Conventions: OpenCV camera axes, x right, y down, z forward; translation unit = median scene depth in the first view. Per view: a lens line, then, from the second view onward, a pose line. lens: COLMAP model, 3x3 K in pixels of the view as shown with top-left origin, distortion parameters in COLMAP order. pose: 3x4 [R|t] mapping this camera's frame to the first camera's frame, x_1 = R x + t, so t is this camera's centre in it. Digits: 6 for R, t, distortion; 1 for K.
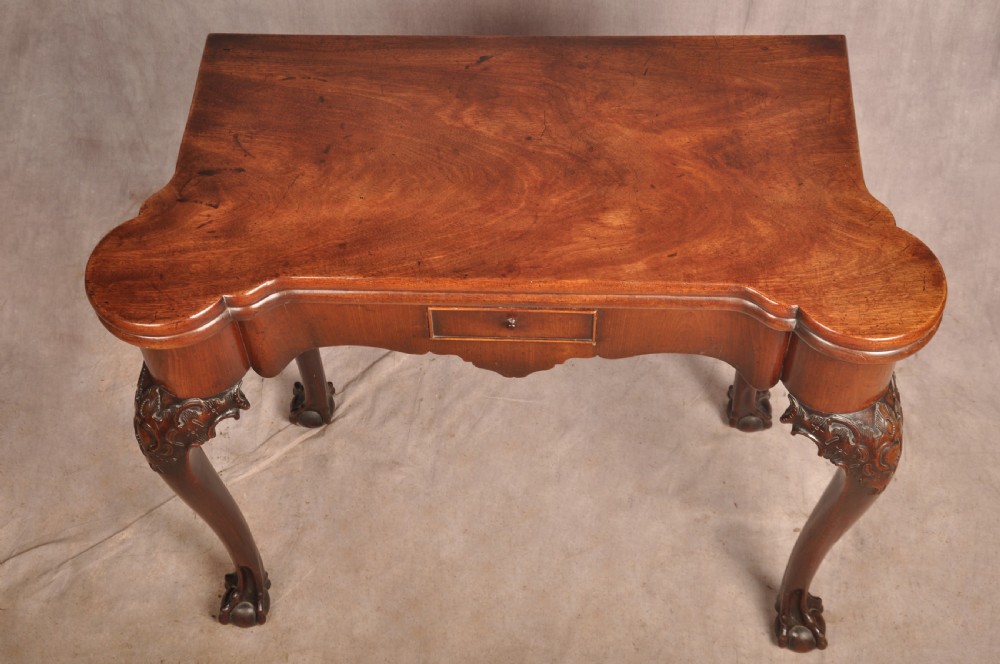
lens RADIAL K [[1310.8, 0, 504.2], [0, 1310.8, 315.4], [0, 0, 1]] dist [0.103241, 0.013147]
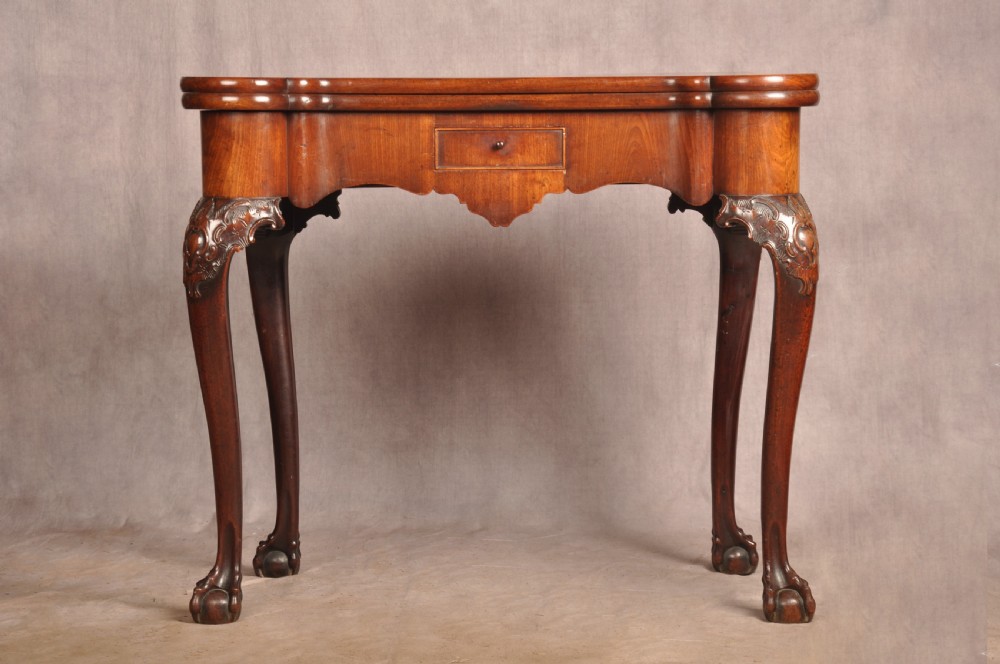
lens RADIAL K [[2541.1, 0, 495.8], [0, 2541.1, 335.9], [0, 0, 1]] dist [0.542597, 0.402203]
pose [[0.999295, 0.018314, 0.032765, -0.078171], [0.011971, 0.671810, -0.740627, 2.021730], [-0.035575, 0.740497, 0.671118, -0.550720]]
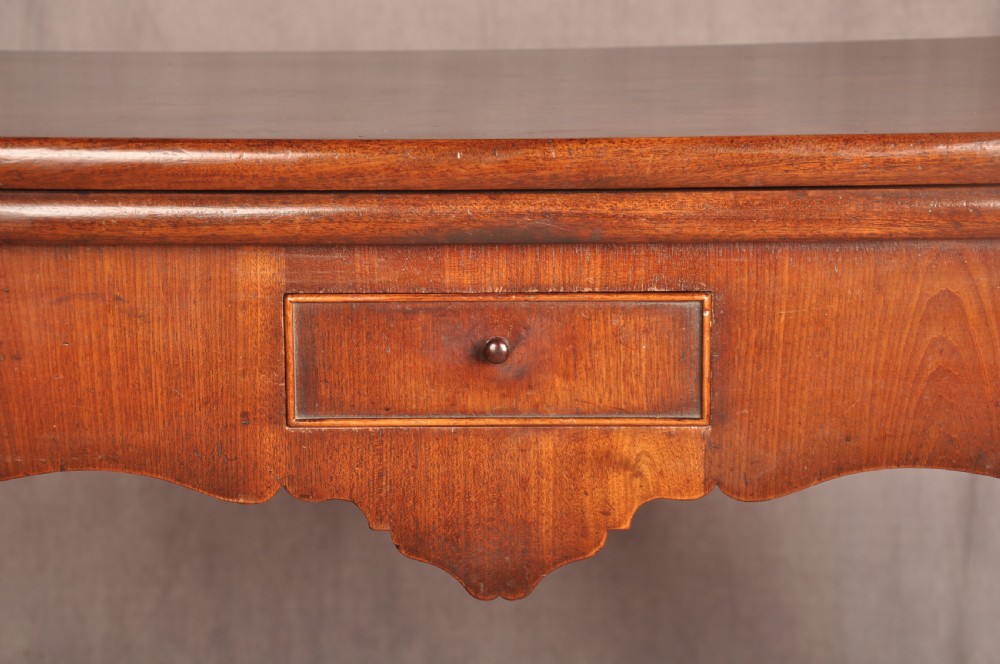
lens RADIAL K [[2541.1, 0, 495.8], [0, 2541.1, 335.9], [0, 0, 1]] dist [0.542597, 0.402203]
pose [[0.999323, 0.011927, 0.034799, -0.021805], [0.014092, 0.749700, -0.661627, 0.521696], [-0.033980, 0.661670, 0.749025, 0.428149]]
